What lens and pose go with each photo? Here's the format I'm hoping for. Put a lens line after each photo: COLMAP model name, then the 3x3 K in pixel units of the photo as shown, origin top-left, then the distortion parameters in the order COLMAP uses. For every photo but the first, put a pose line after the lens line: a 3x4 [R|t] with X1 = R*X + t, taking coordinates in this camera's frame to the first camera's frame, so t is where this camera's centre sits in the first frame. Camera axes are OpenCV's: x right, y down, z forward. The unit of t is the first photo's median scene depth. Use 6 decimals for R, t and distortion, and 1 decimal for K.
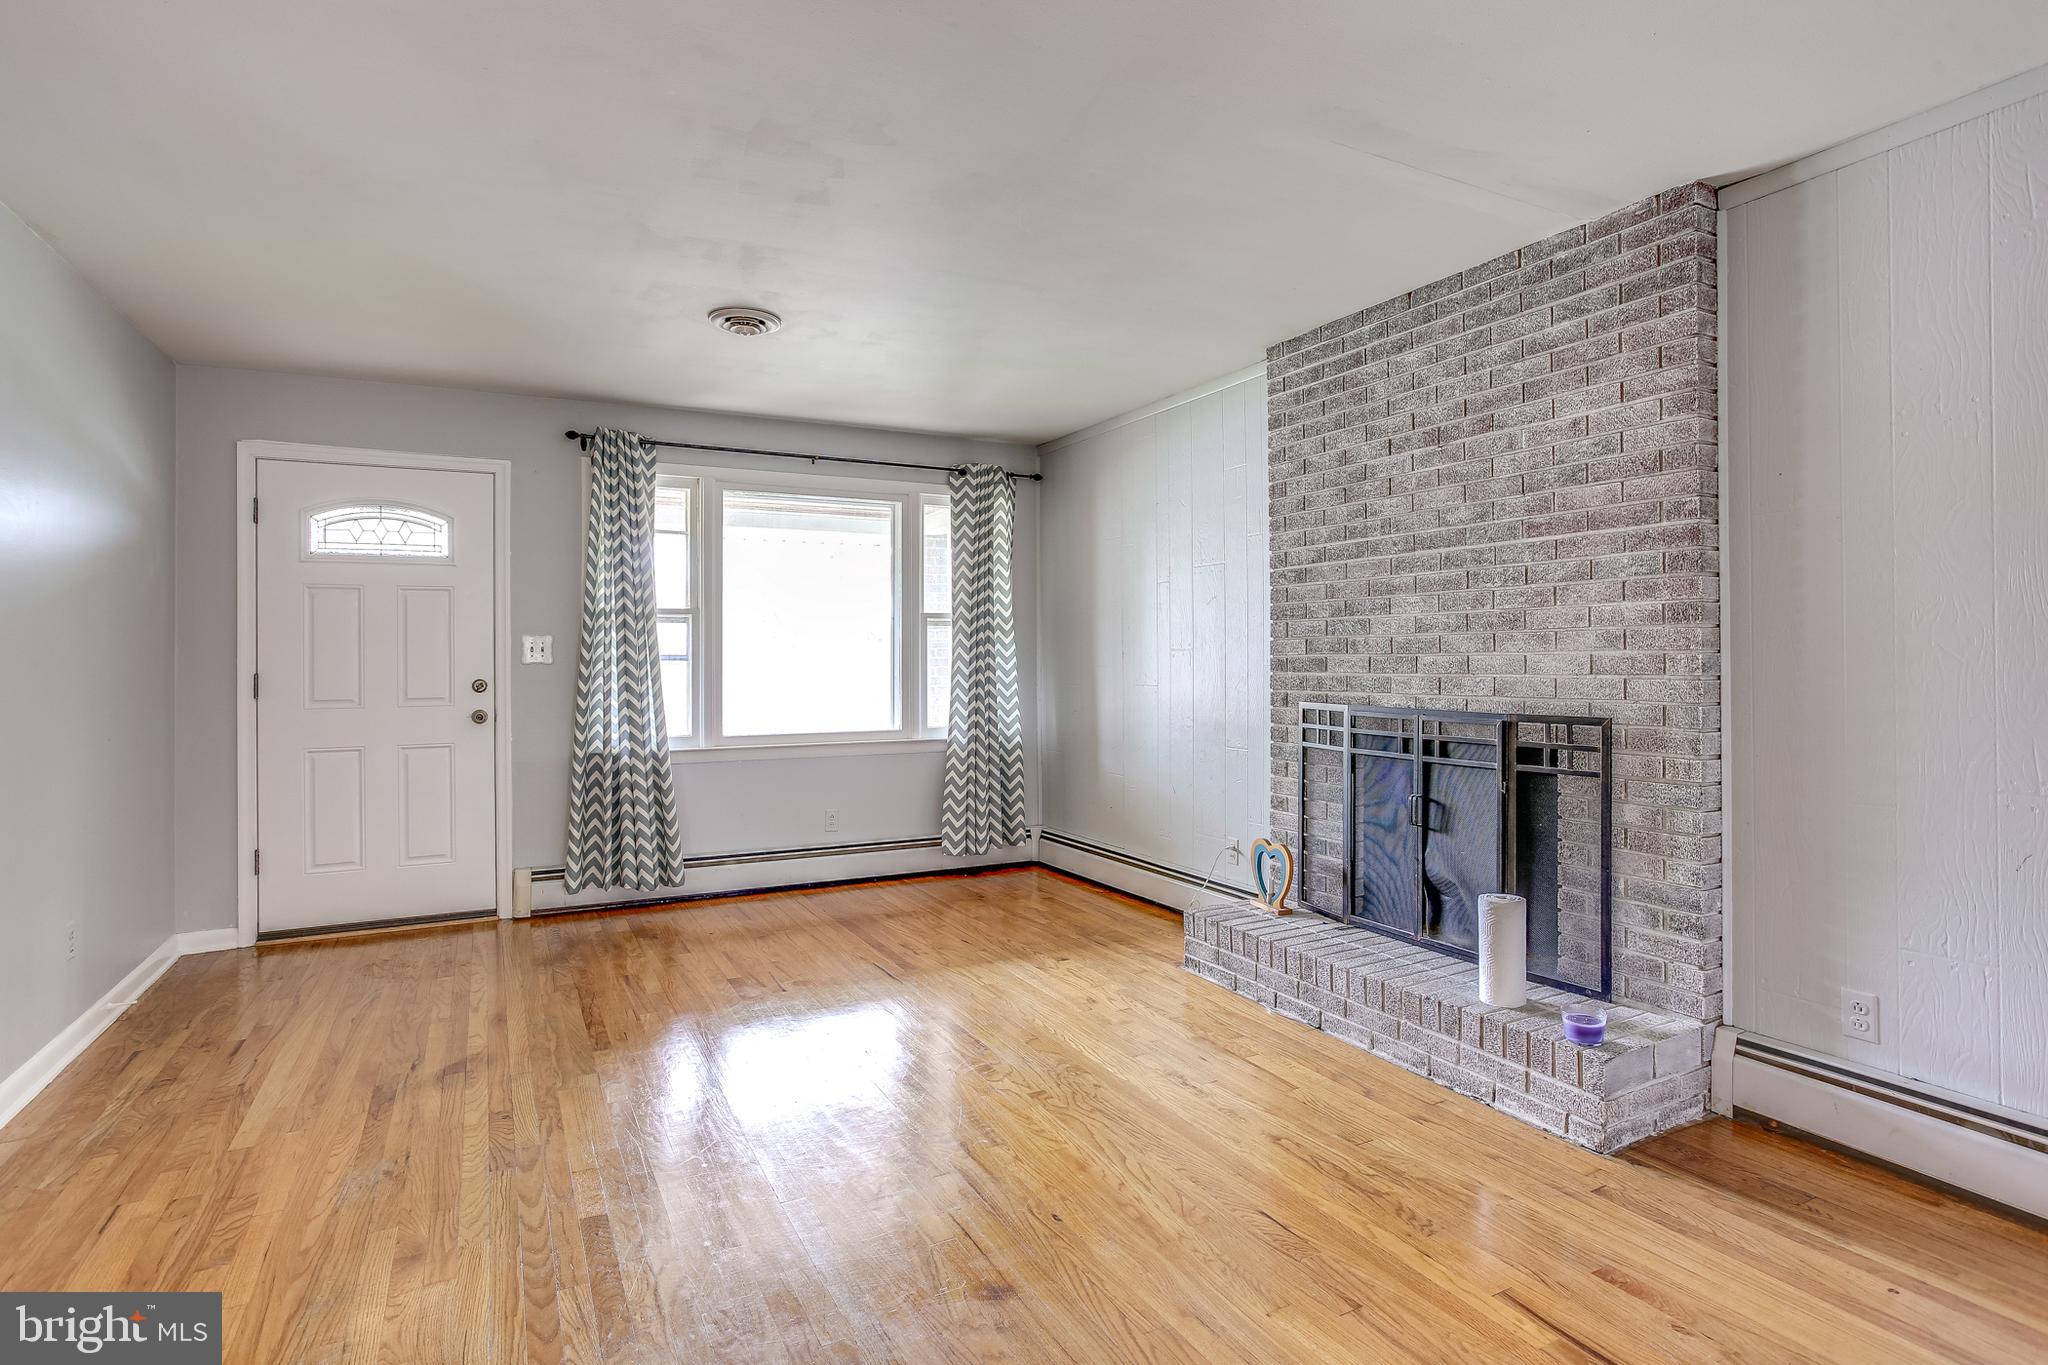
lens RADIAL K [[1036.1, 0, 1023.1], [0, 1036.1, 657.0], [0, 0, 1]] dist [-0.028542, 0.017471]
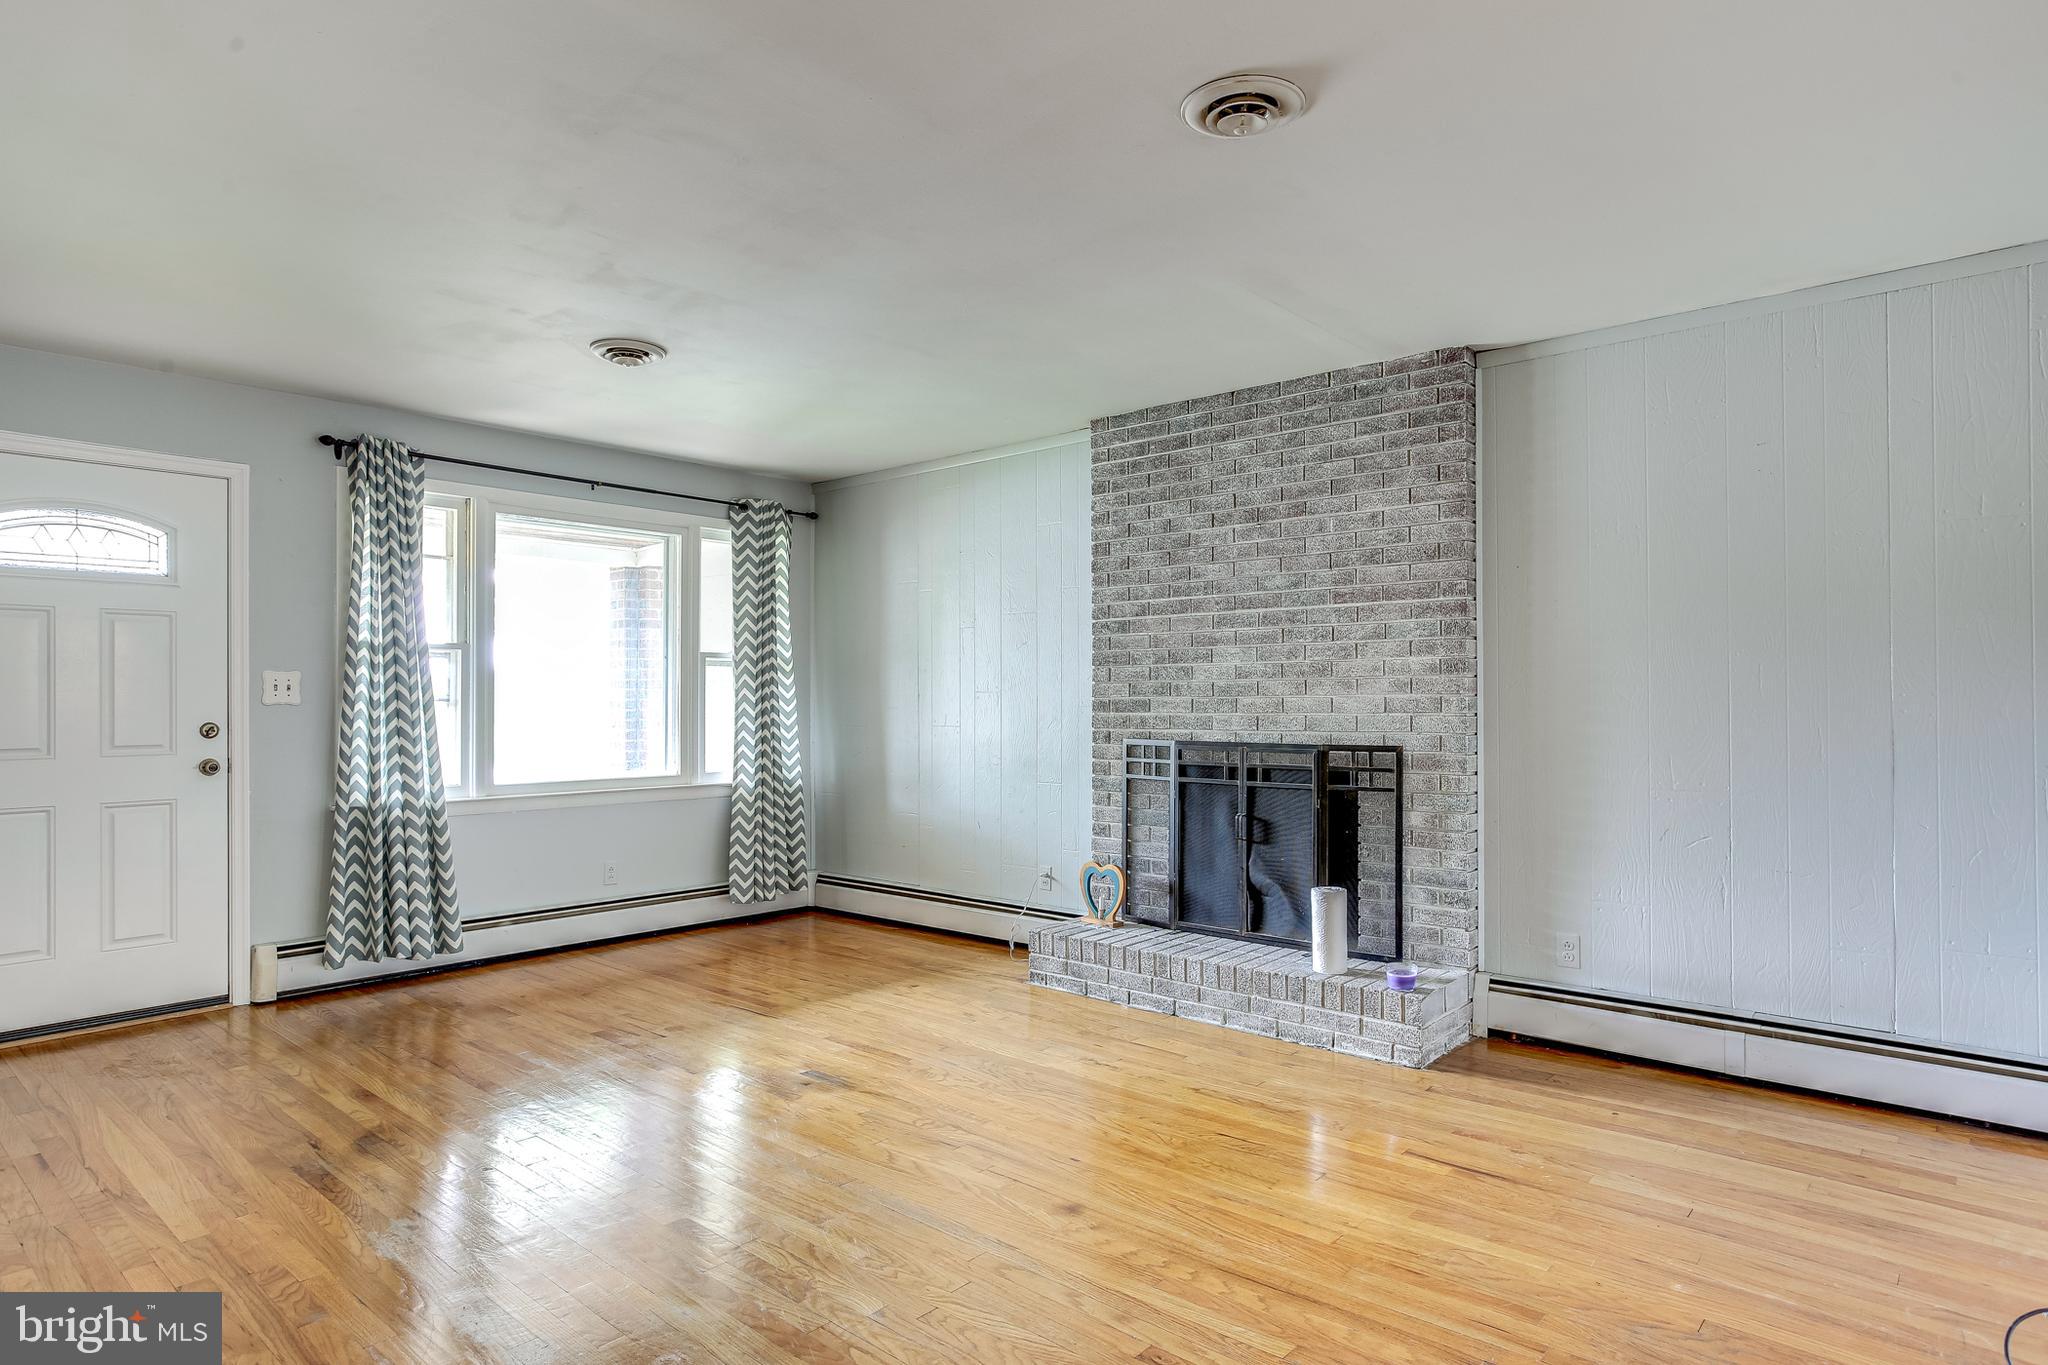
lens RADIAL K [[1145.8, 0, 1029.2], [0, 1145.8, 703.5], [0, 0, 1]] dist [-0.018782, 0.015634]
pose [[0.932773, 0.001831, 0.360459, -0.286058], [-0.002630, 0.999995, 0.001727, 0.003223], [-0.360454, -0.002559, 0.932774, -0.131831]]
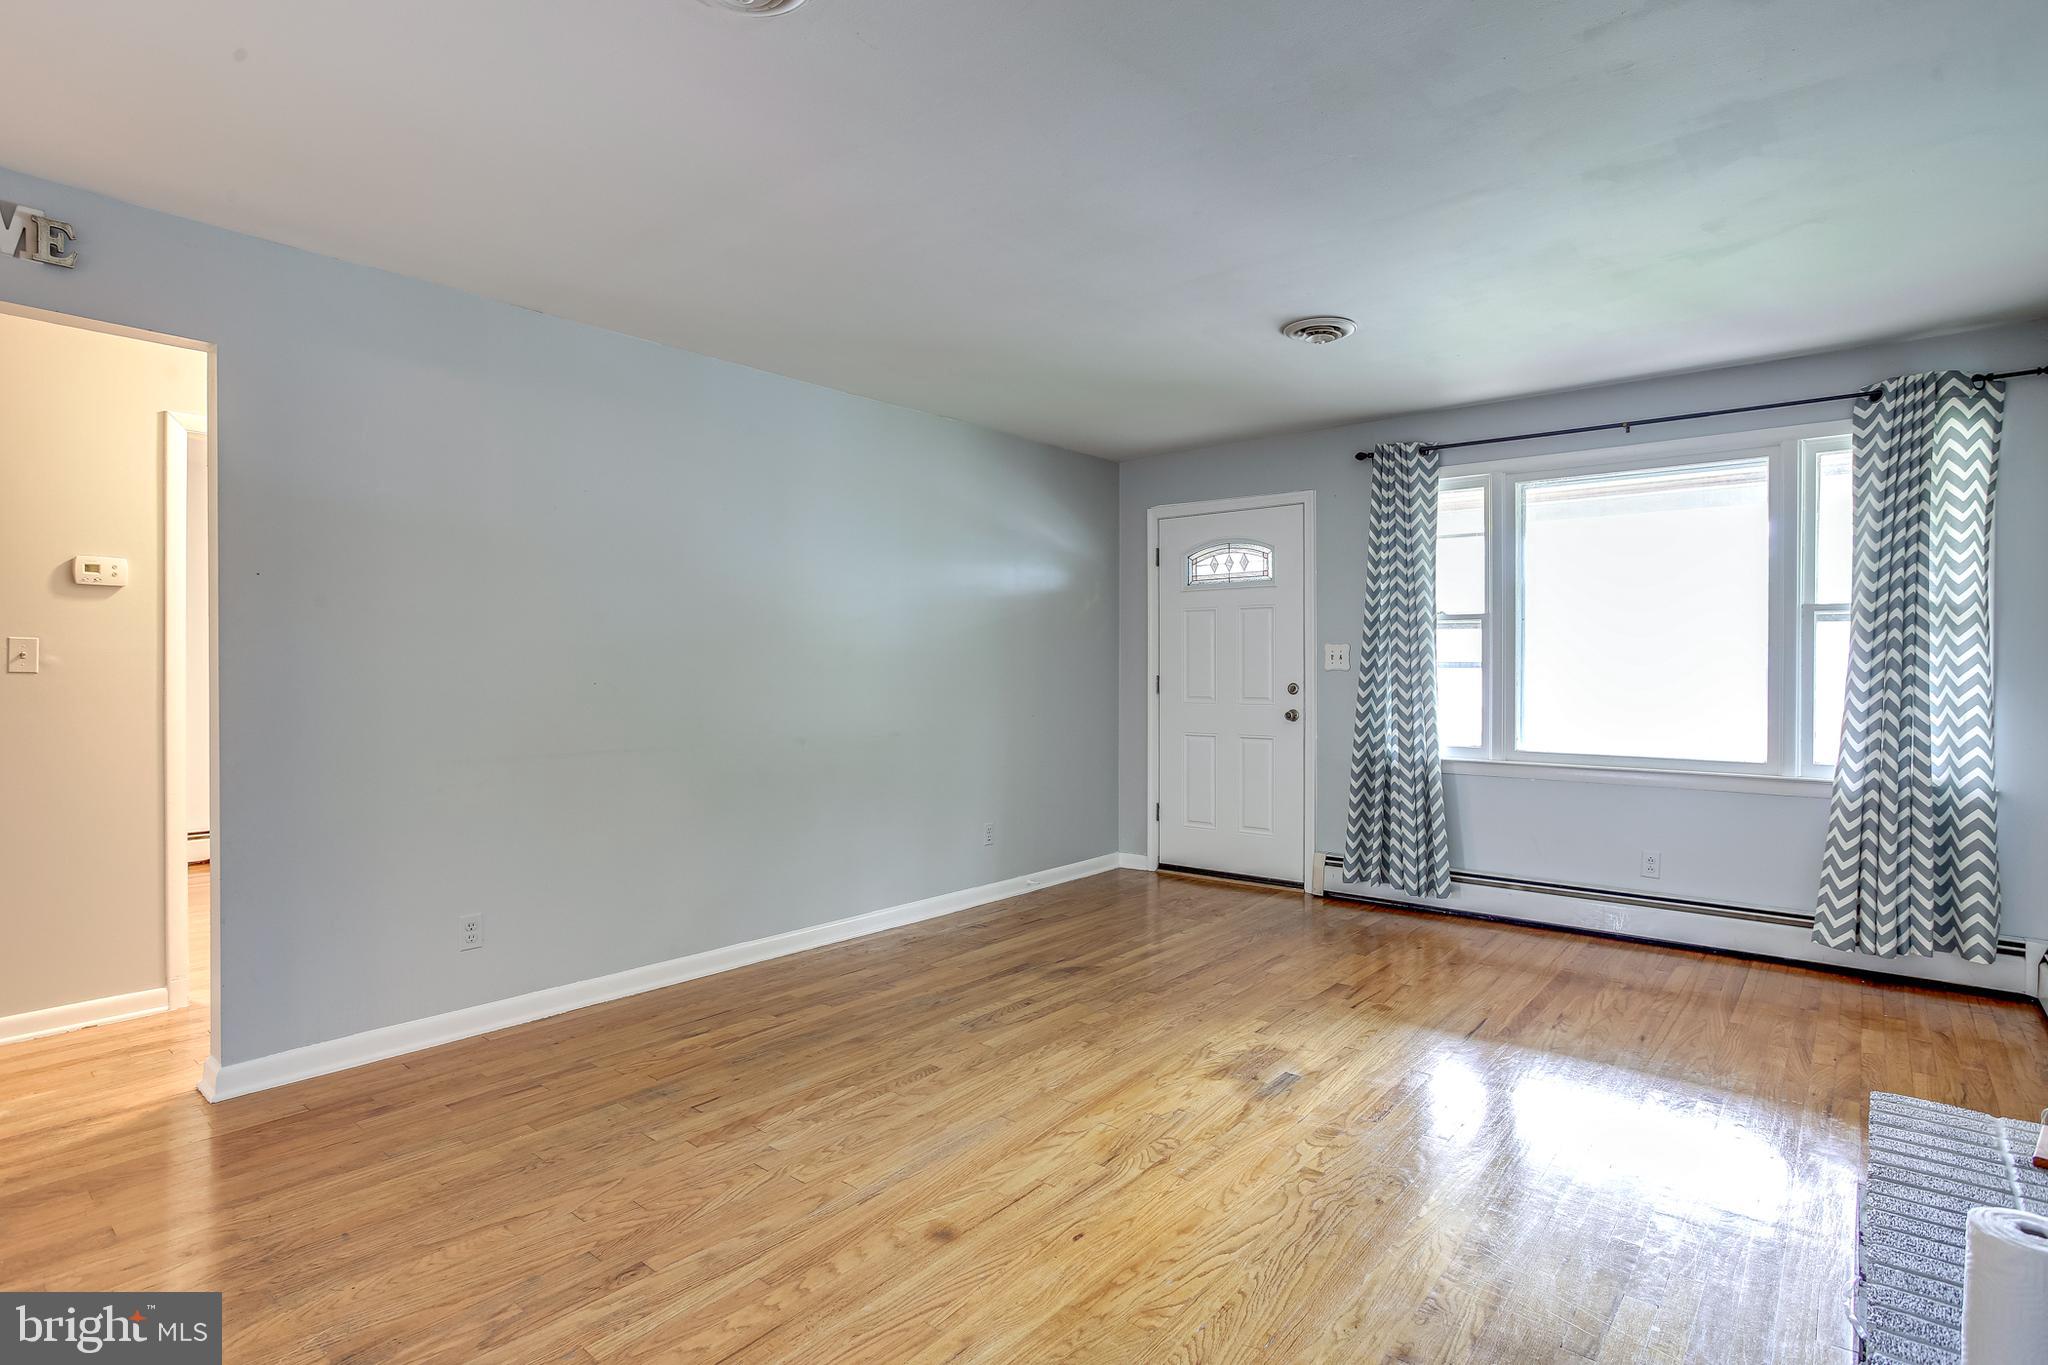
lens RADIAL K [[1036.1, 0, 1030.9], [0, 1036.1, 680.6], [0, 0, 1]] dist [-0.028542, 0.017471]
pose [[0.386986, 0.018023, -0.921910, 0.519043], [-0.001084, 0.999817, 0.019091, -0.003554], [0.922085, -0.006389, 0.386934, 0.329642]]
